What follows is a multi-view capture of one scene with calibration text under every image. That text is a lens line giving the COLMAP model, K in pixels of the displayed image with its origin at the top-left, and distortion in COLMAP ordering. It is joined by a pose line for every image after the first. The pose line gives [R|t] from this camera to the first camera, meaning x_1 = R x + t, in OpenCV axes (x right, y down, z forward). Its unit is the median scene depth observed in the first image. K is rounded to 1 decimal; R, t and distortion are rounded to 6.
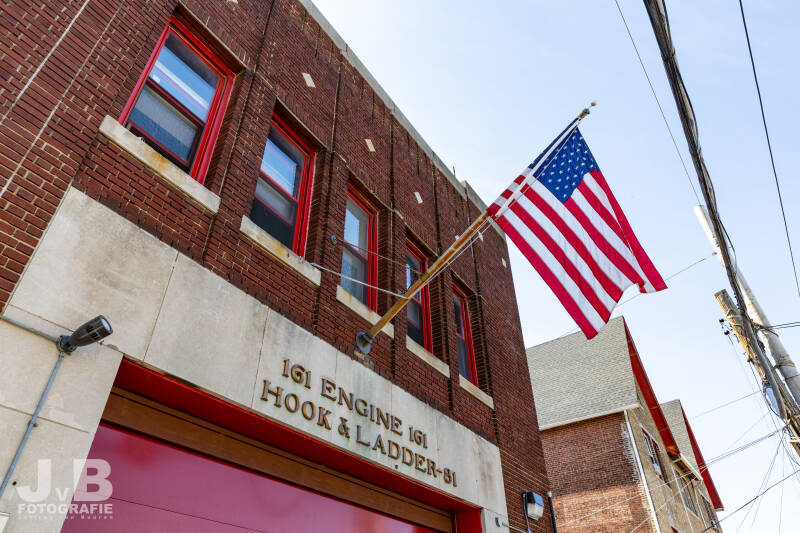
lens RADIAL K [[528.2, 0, 400.0], [0, 528.2, 266.5], [0, 0, 1]] dist [0.004146, 0.000141]
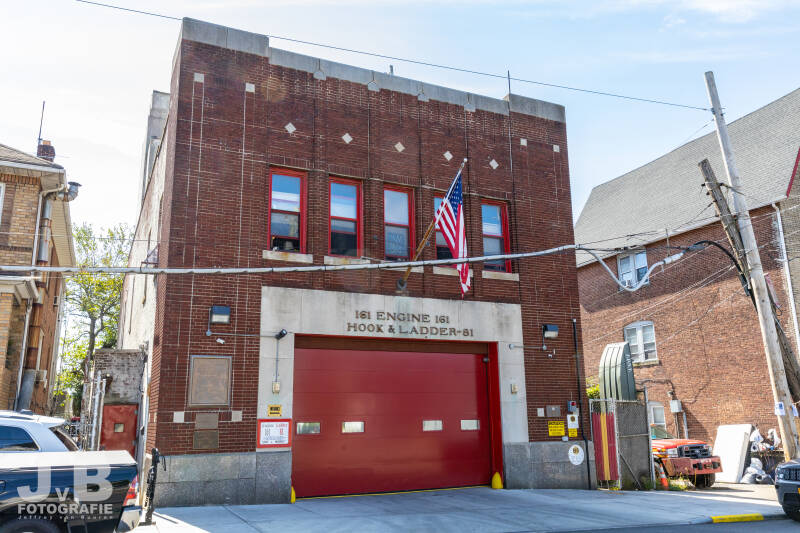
lens RADIAL K [[651.0, 0, 400.0], [0, 651.0, 266.5], [0, 0, 1]] dist [0.005975, 0.000639]
pose [[0.861389, -0.117457, -0.494180, 1.283376], [0.314331, 0.887500, 0.336958, -0.836987], [0.399006, -0.445587, 0.801403, -1.095176]]
